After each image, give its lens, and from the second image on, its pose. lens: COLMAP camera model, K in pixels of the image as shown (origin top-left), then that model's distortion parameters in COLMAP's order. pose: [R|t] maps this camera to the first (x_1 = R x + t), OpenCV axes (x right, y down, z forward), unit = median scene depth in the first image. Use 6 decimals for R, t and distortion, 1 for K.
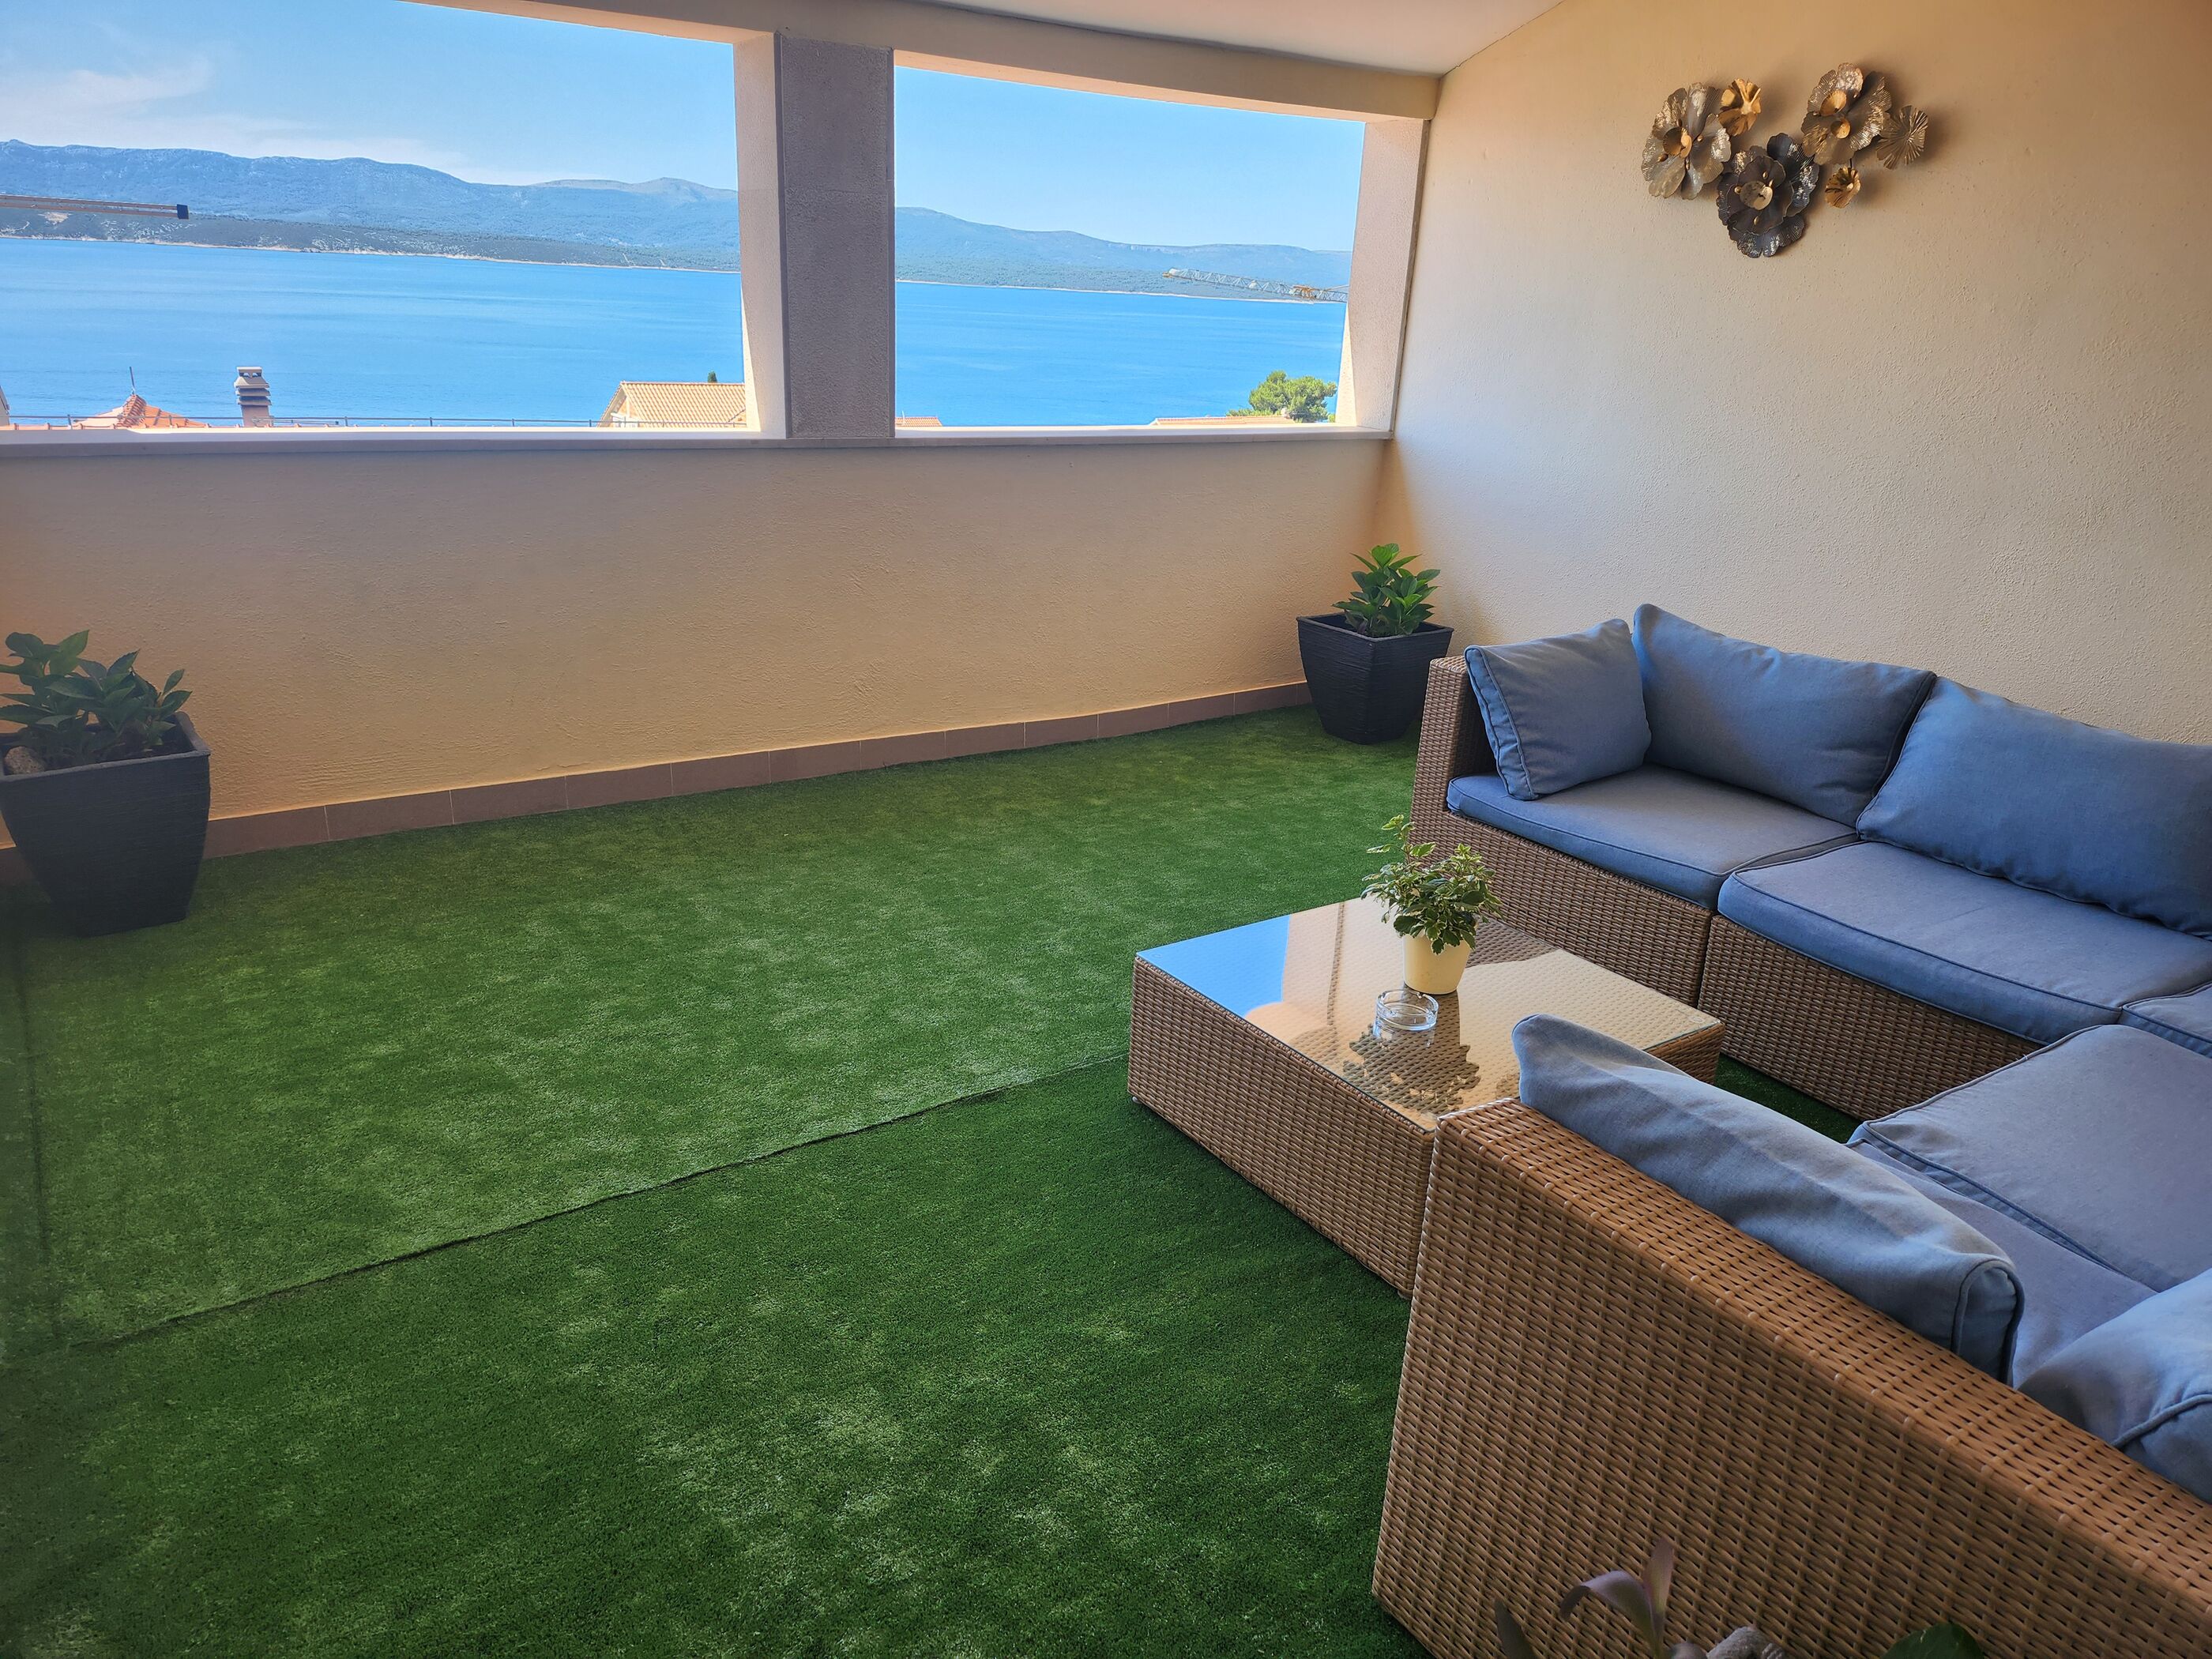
lens RADIAL K [[1546.6, 0, 1106.0], [0, 1546.6, 829.5], [0, 0, 1]] dist [0.054048, -0.070189]
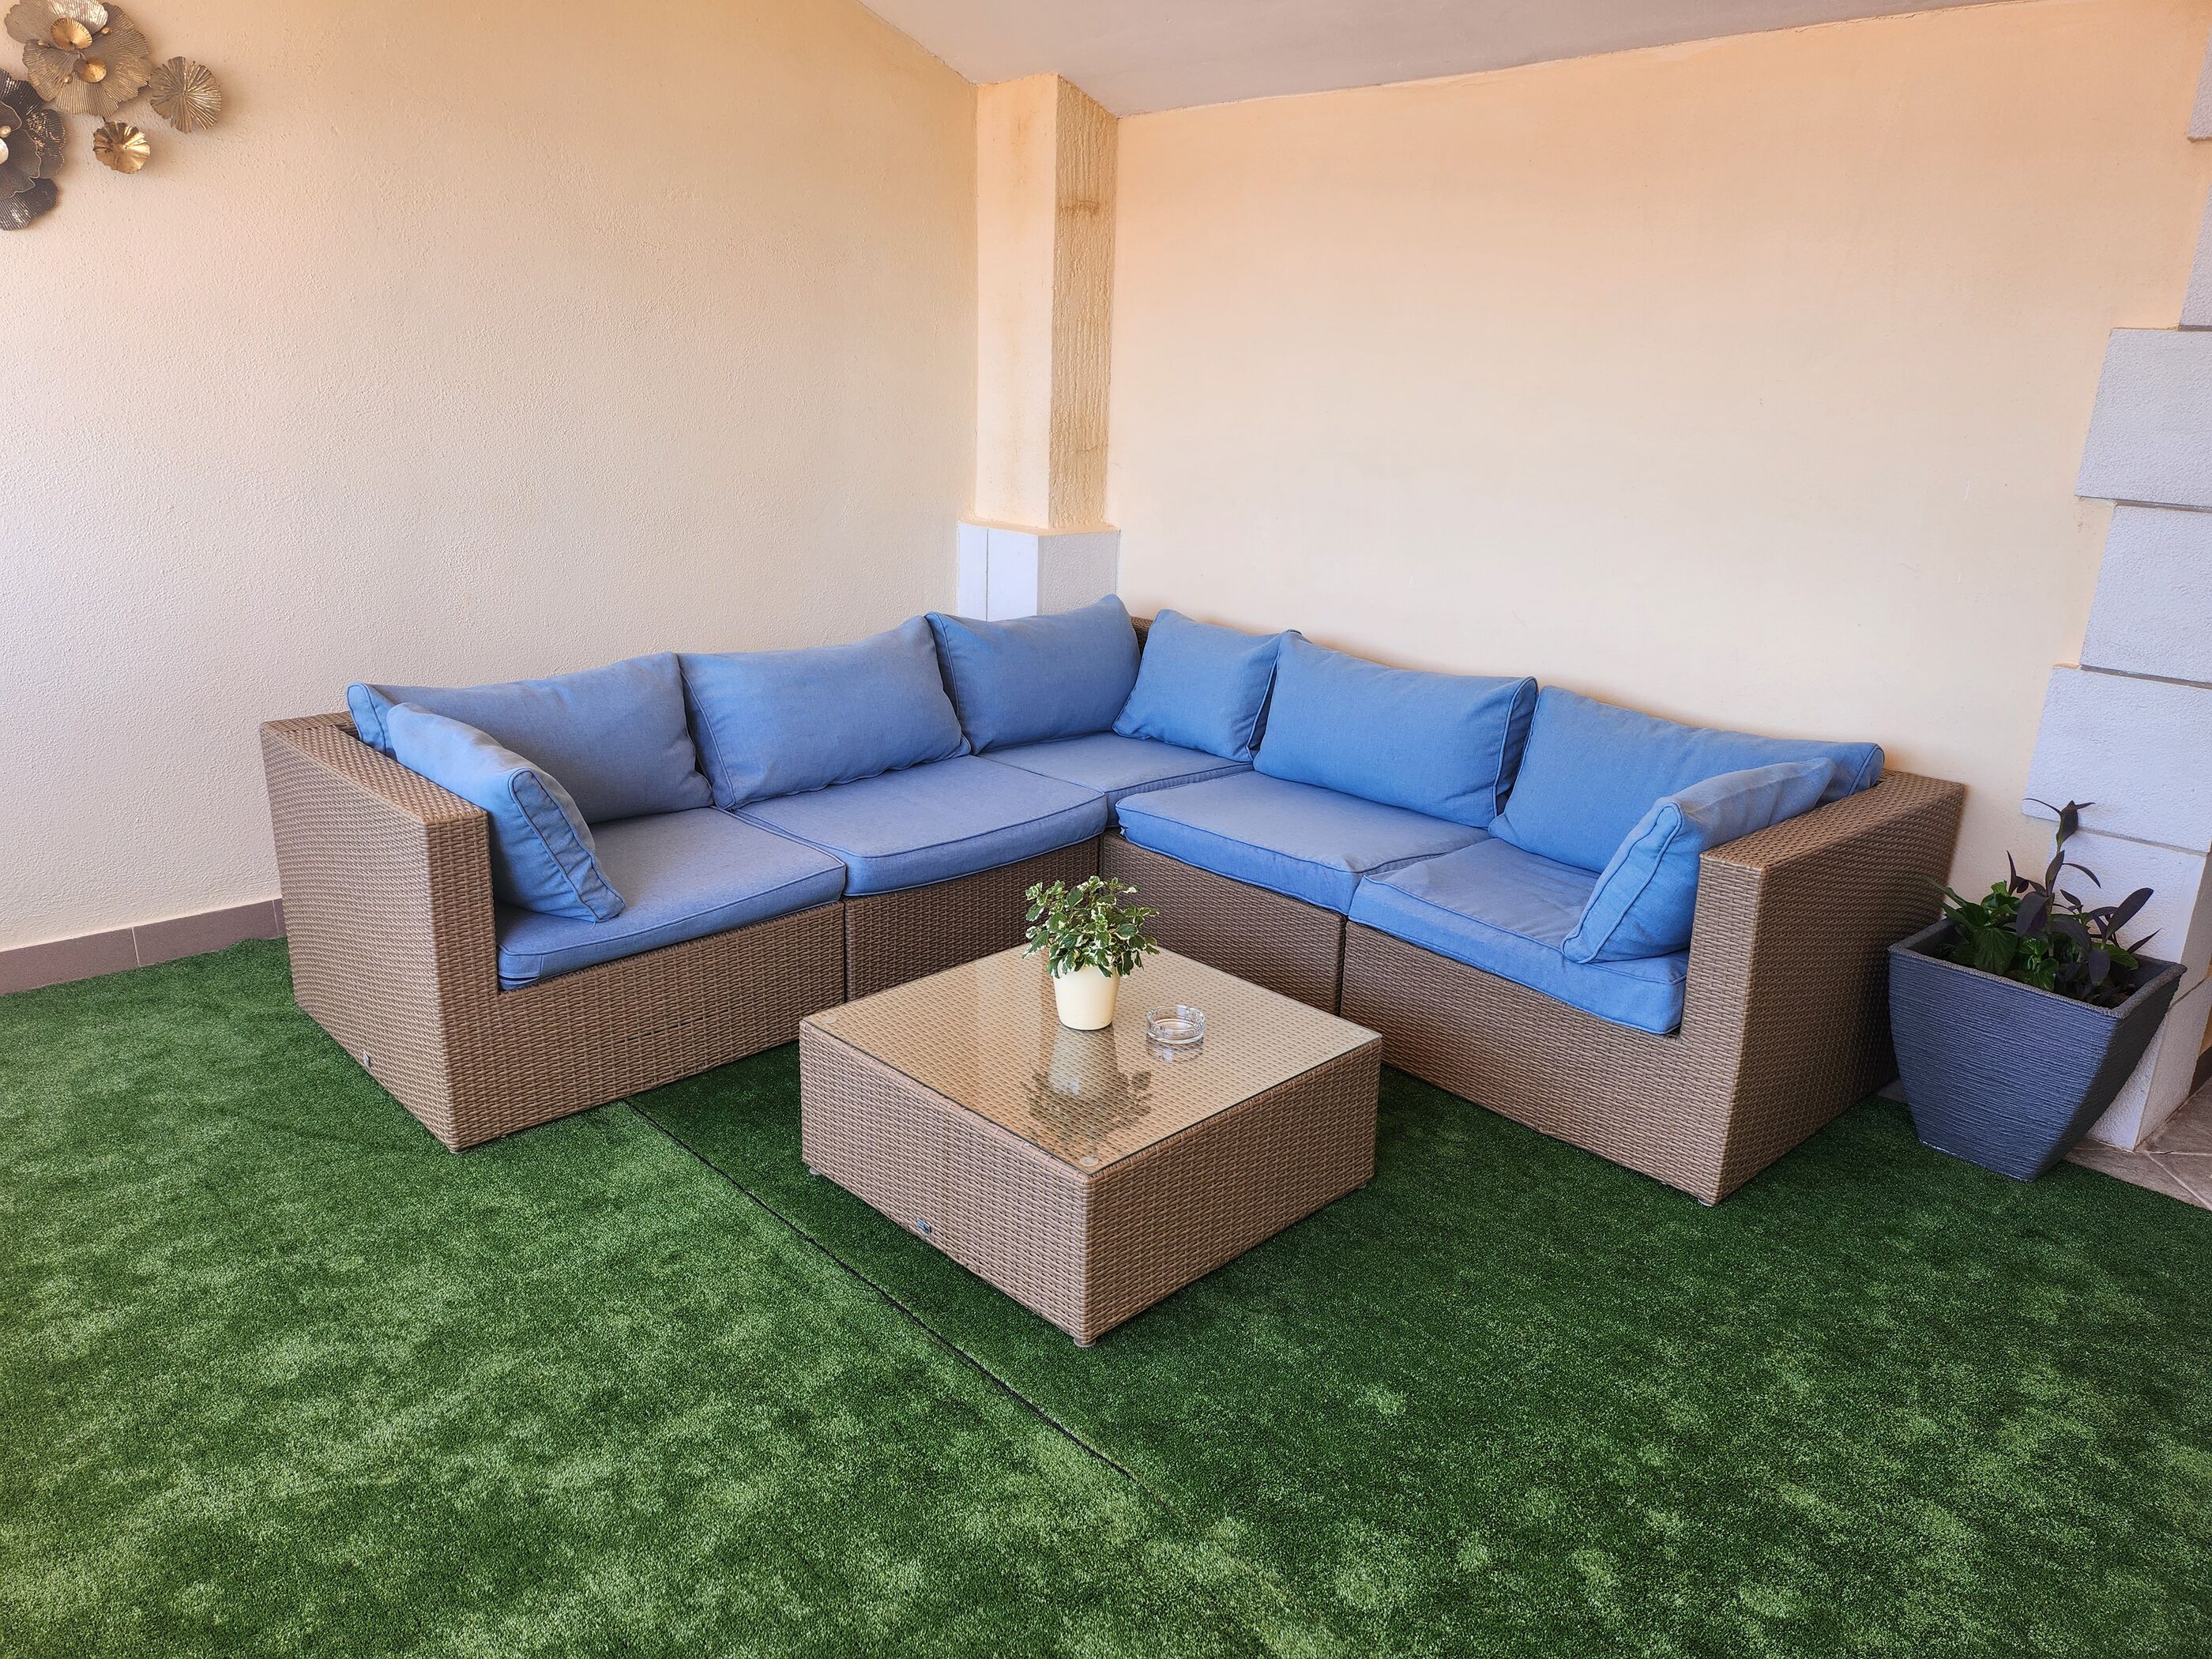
lens RADIAL K [[1493.5, 0, 1106.0], [0, 1493.5, 829.5], [0, 0, 1]] dist [0.004827, 0.002311]
pose [[-0.159975, -0.345880, 0.924541, -0.488897], [0.290565, 0.878608, 0.378973, -0.282935], [-0.943388, 0.329265, -0.040055, 0.763201]]
